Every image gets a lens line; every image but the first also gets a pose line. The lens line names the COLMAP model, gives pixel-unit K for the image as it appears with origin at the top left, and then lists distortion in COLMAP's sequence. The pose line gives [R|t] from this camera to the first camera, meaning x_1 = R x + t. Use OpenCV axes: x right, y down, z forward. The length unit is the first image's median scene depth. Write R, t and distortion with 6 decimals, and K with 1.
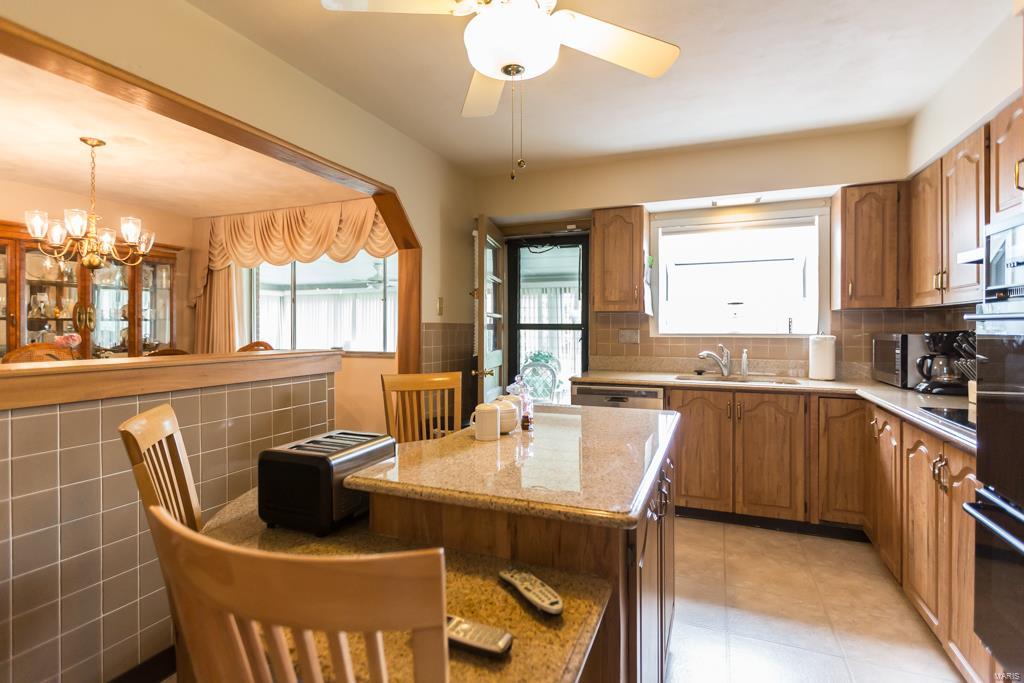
lens RADIAL K [[499.1, 0, 507.7], [0, 499.1, 334.6], [0, 0, 1]] dist [-0.000508, -0.001965]
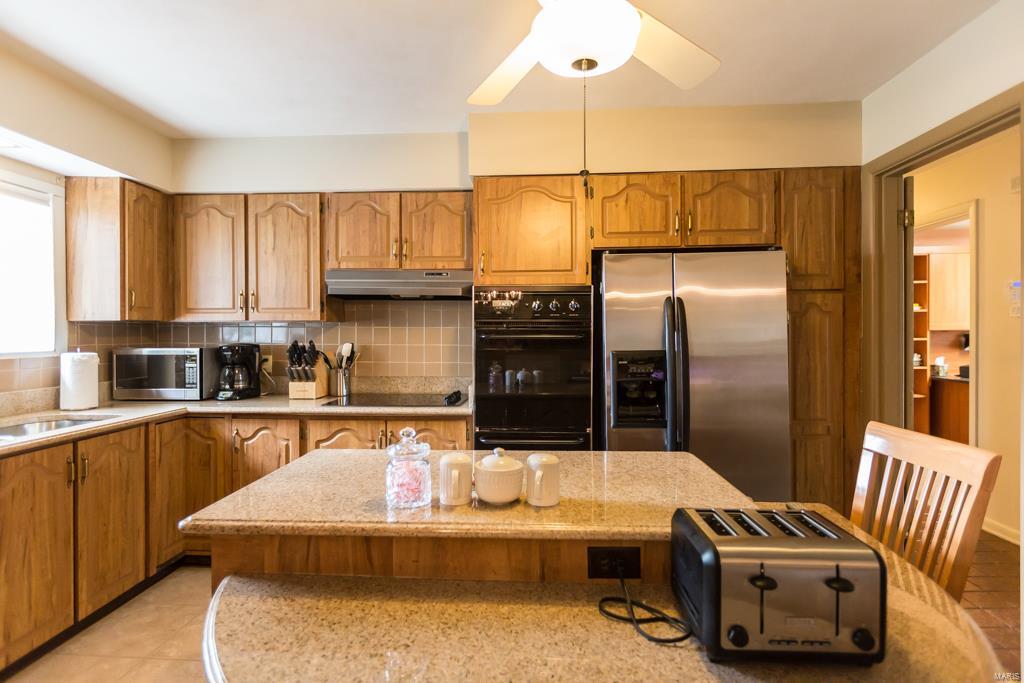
lens RADIAL K [[529.7, 0, 510.4], [0, 529.7, 336.1], [0, 0, 1]] dist [-0.004197, 0.002021]
pose [[-0.344548, -0.013938, 0.938665, -0.415292], [0.006311, 0.999833, 0.017163, -0.036319], [-0.938747, 0.011838, -0.344403, 0.701648]]
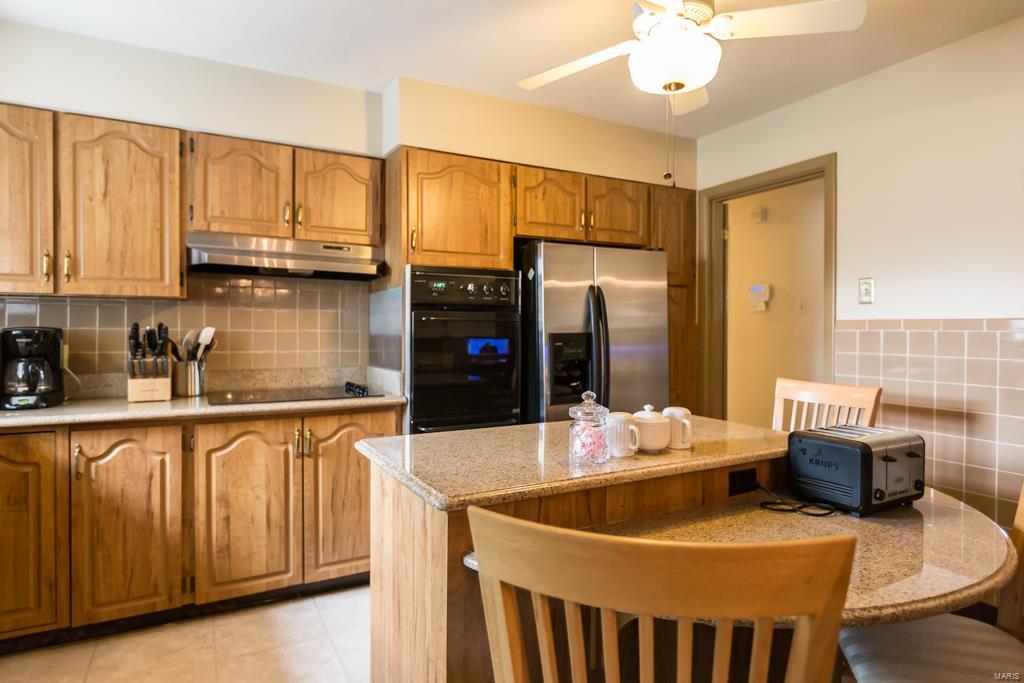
lens RADIAL K [[588.1, 0, 515.4], [0, 588.1, 333.6], [0, 0, 1]] dist [-0.004187, -0.003776]
pose [[-0.793510, -0.014220, 0.608391, -0.248080], [-0.004943, 0.999845, 0.016923, -0.014090], [-0.608537, 0.010421, -0.793457, 1.078993]]
